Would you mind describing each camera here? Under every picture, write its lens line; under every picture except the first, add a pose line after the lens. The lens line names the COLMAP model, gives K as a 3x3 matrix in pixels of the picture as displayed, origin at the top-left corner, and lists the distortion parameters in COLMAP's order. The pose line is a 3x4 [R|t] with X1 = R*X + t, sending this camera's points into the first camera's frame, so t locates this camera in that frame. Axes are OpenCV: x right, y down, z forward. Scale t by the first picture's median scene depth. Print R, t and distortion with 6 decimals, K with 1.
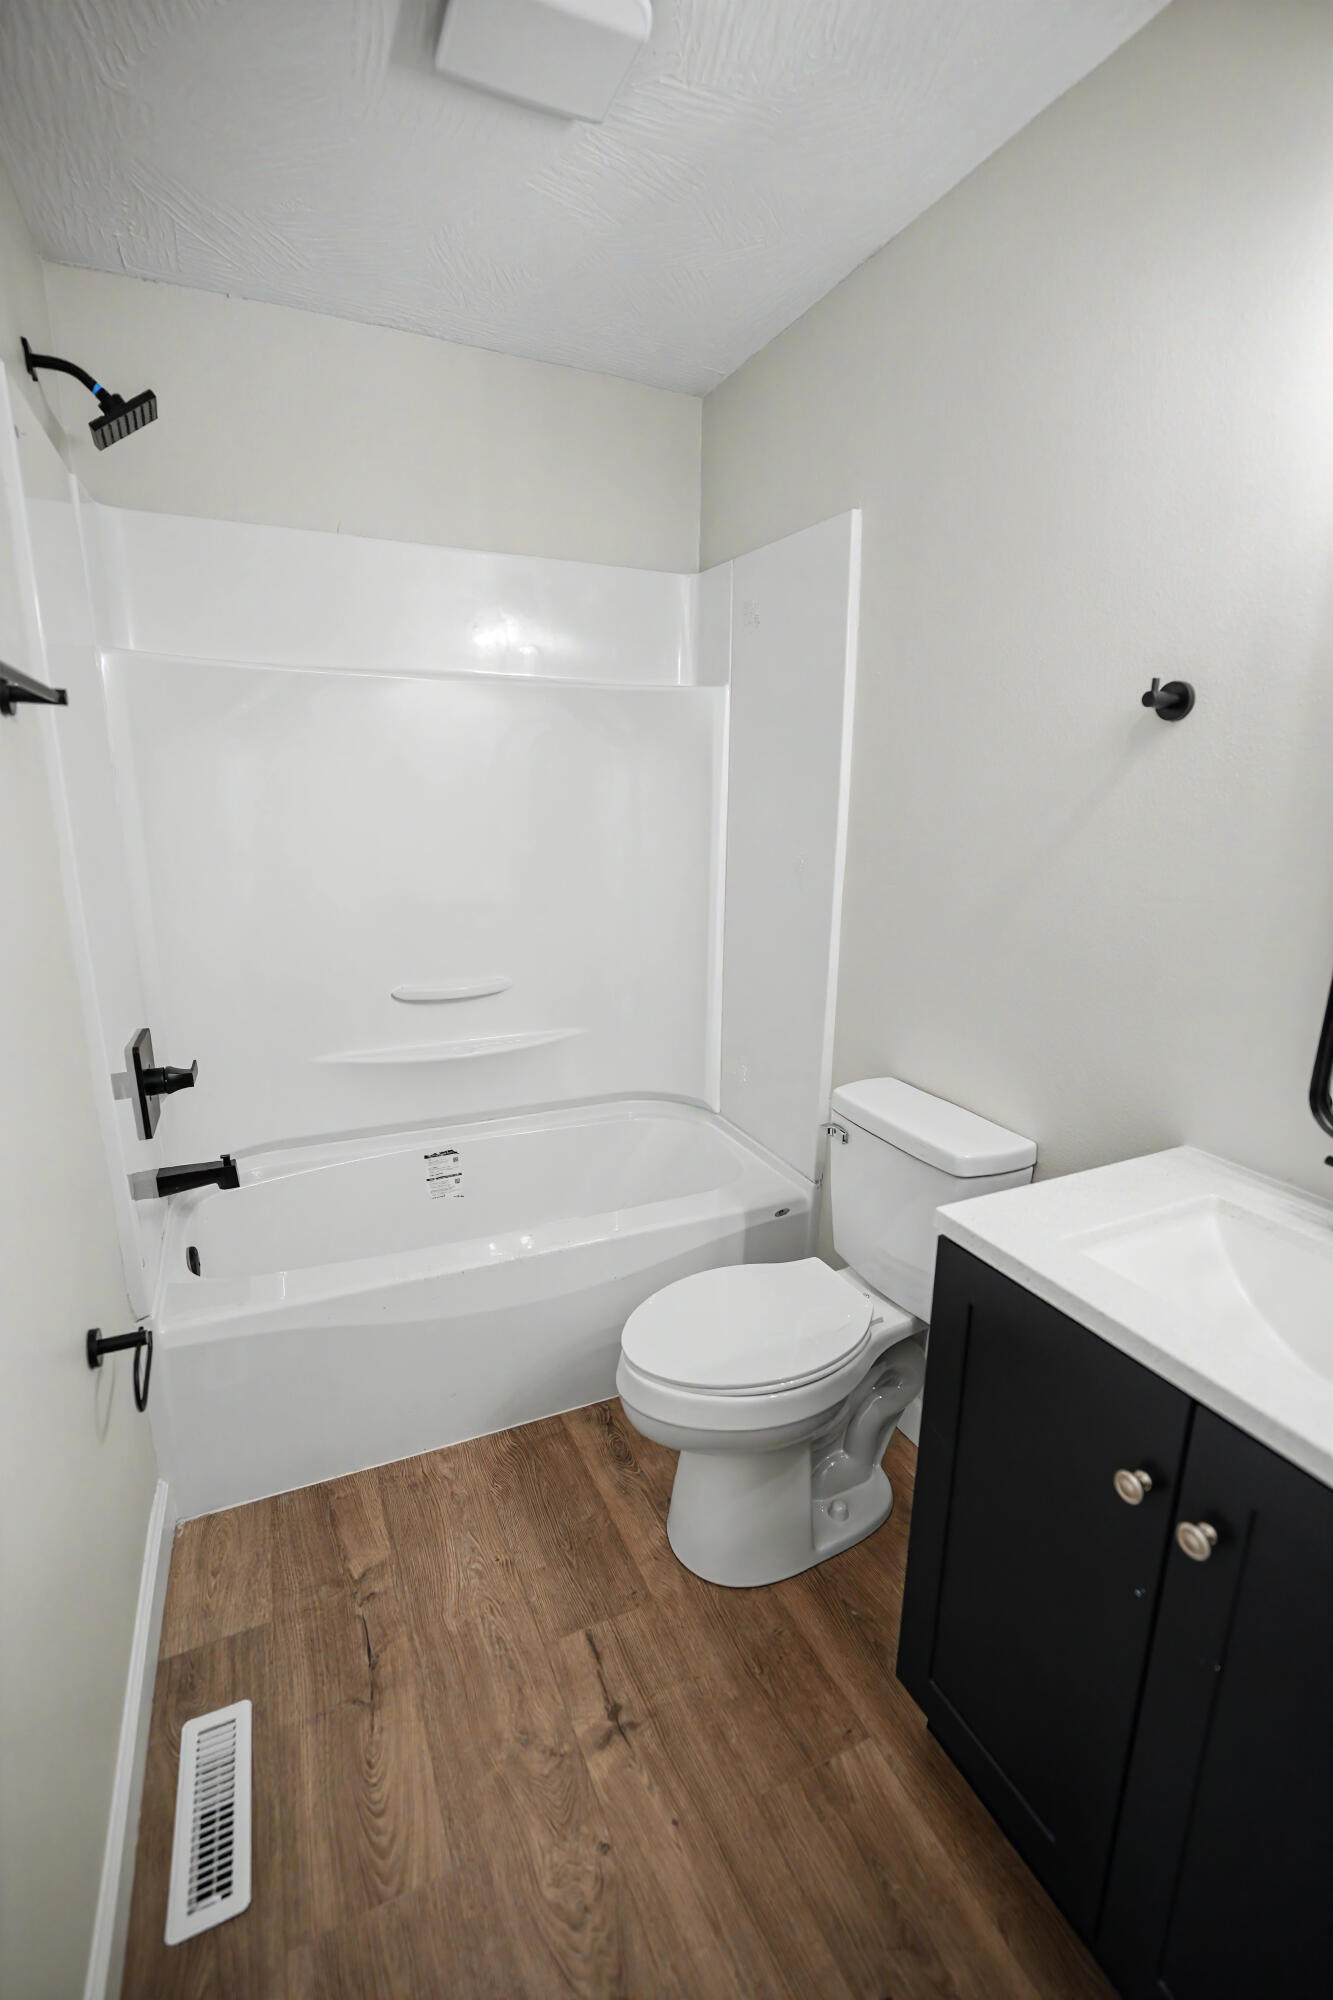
lens RADIAL K [[911.1, 0, 675.2], [0, 911.1, 1003.1], [0, 0, 1]] dist [-0.017863, 0.007819]
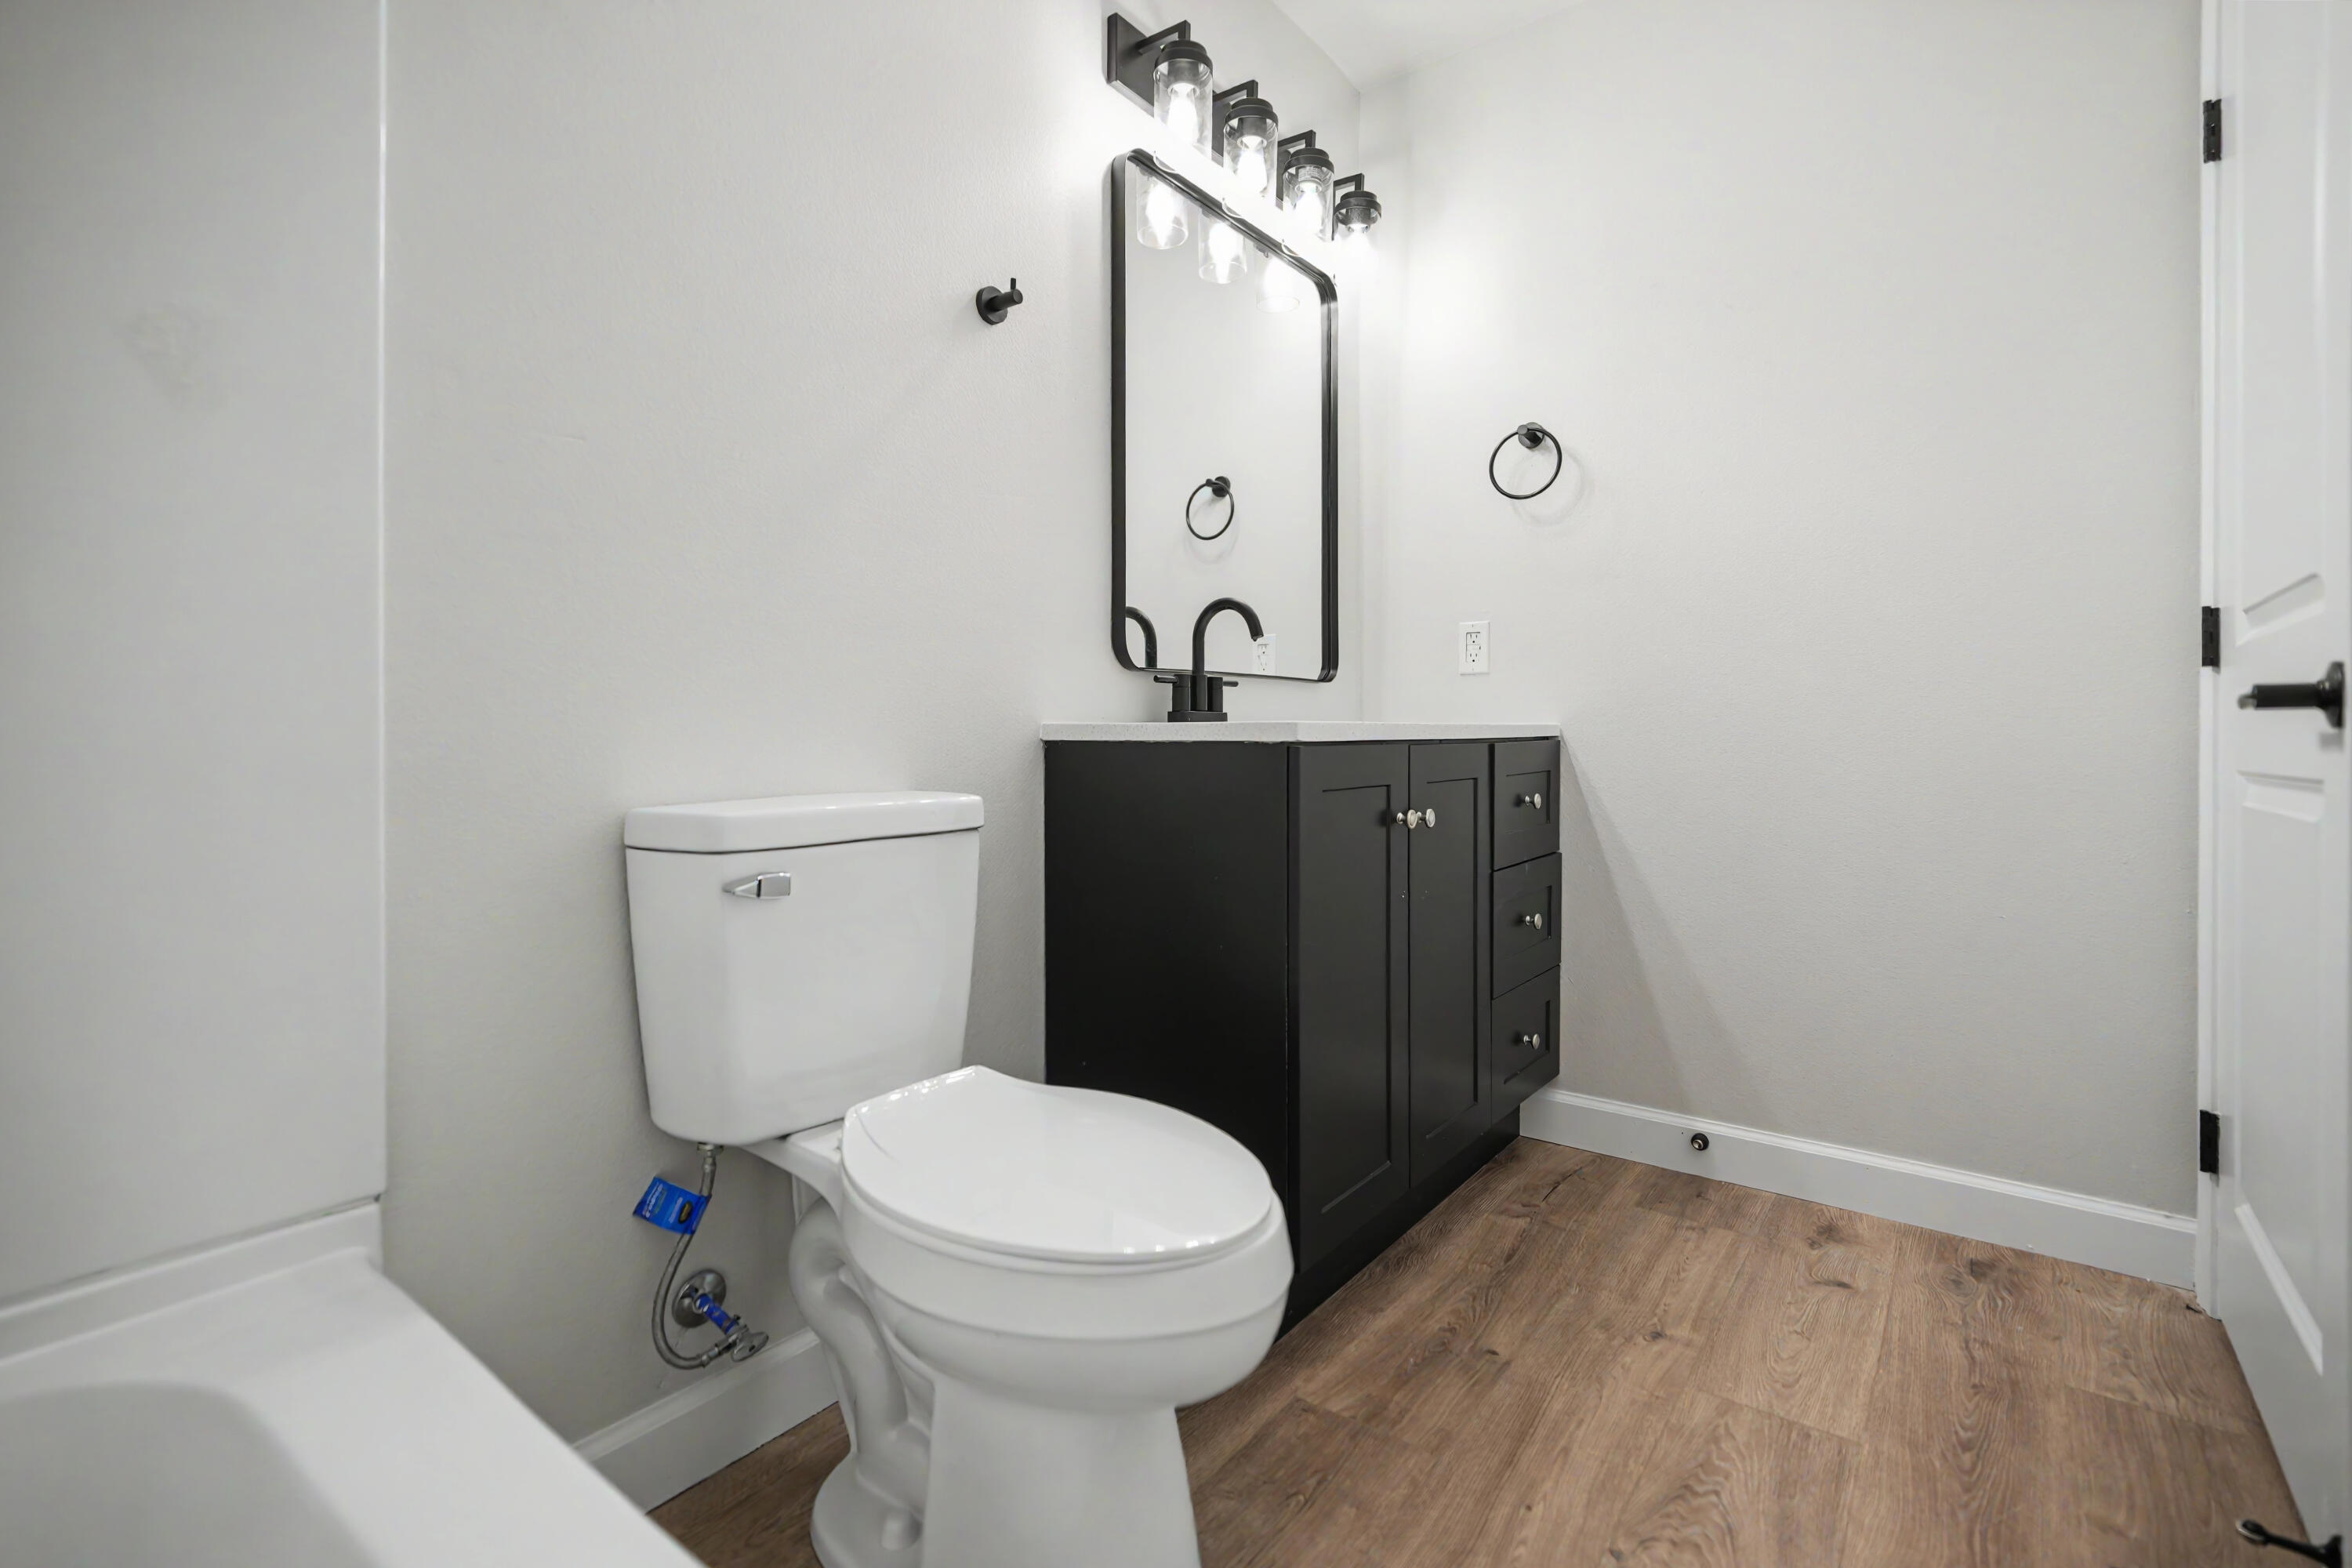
lens RADIAL K [[1071.4, 0, 1193.3], [0, 1071.4, 776.2], [0, 0, 1]] dist [-0.017863, 0.007819]
pose [[-0.474703, -0.044716, 0.879010, -0.485320], [0.208808, 0.964474, 0.161829, 0.039931], [-0.855018, 0.260365, -0.448501, 1.100284]]
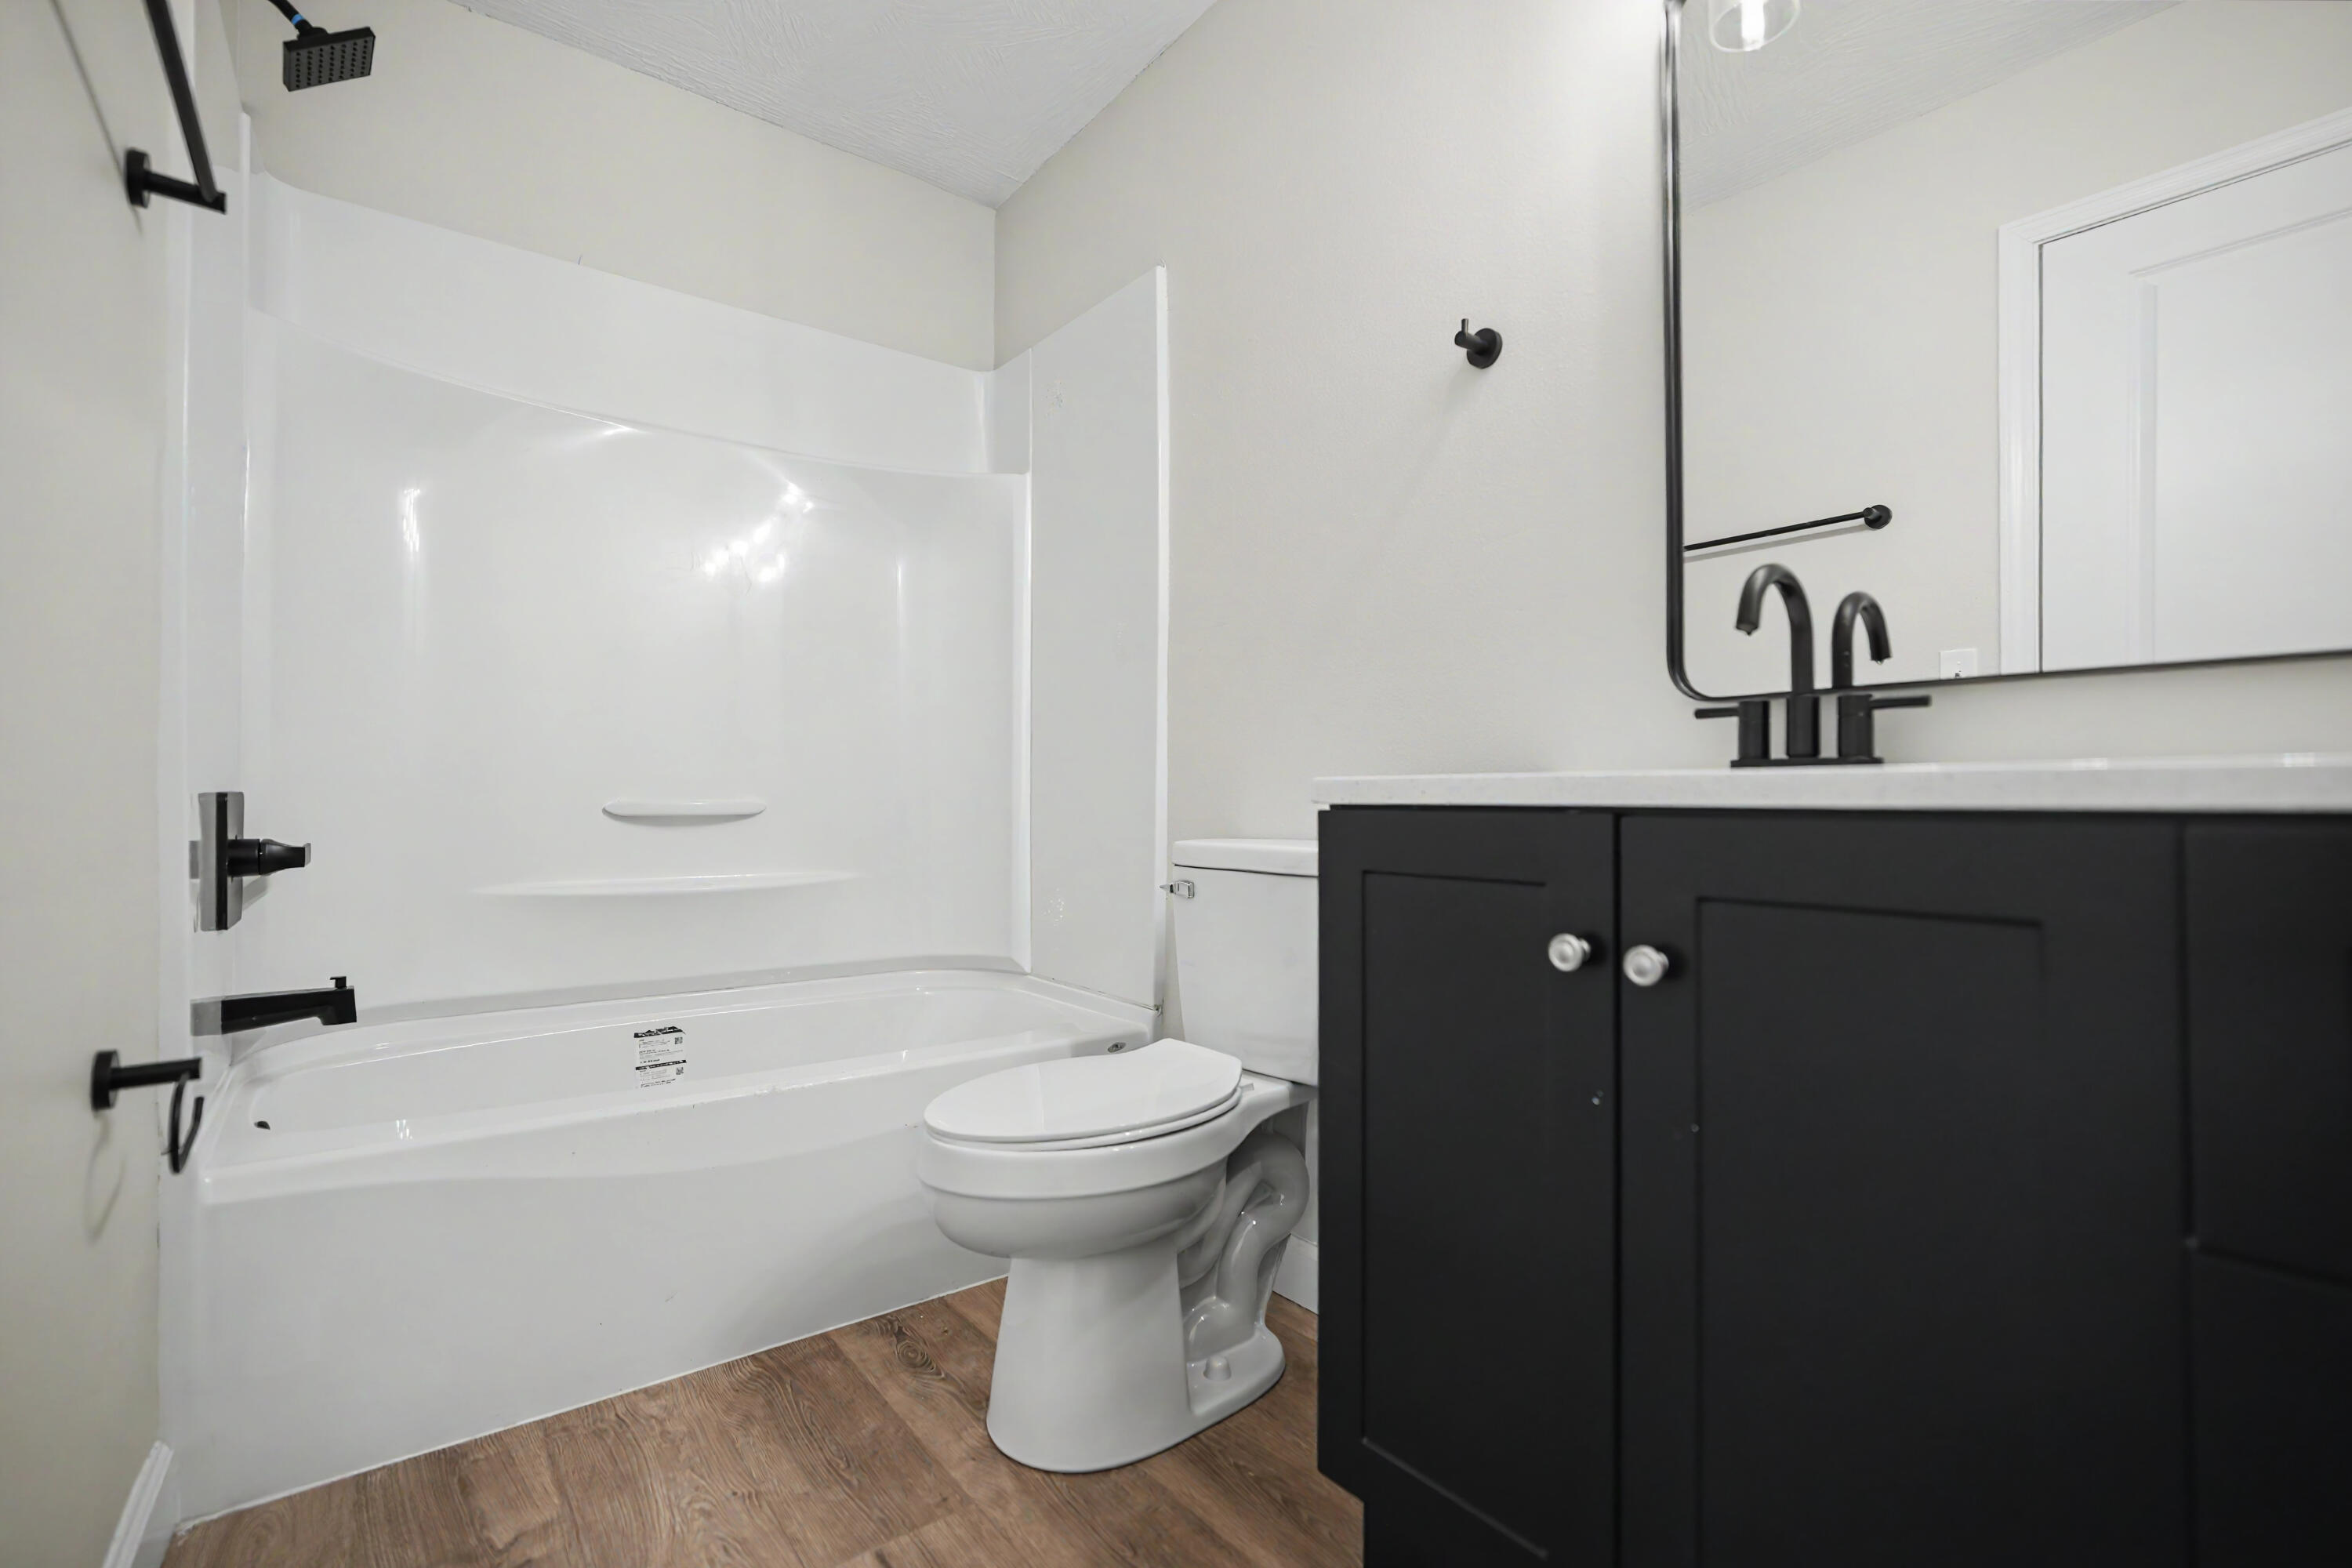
lens RADIAL K [[1071.4, 0, 1193.3], [0, 1071.4, 776.2], [0, 0, 1]] dist [-0.017863, 0.007819]
pose [[0.974570, -0.009889, 0.223863, -0.033979], [0.067153, 0.965999, -0.249675, 0.307428], [-0.213783, 0.258358, 0.942098, 0.040329]]
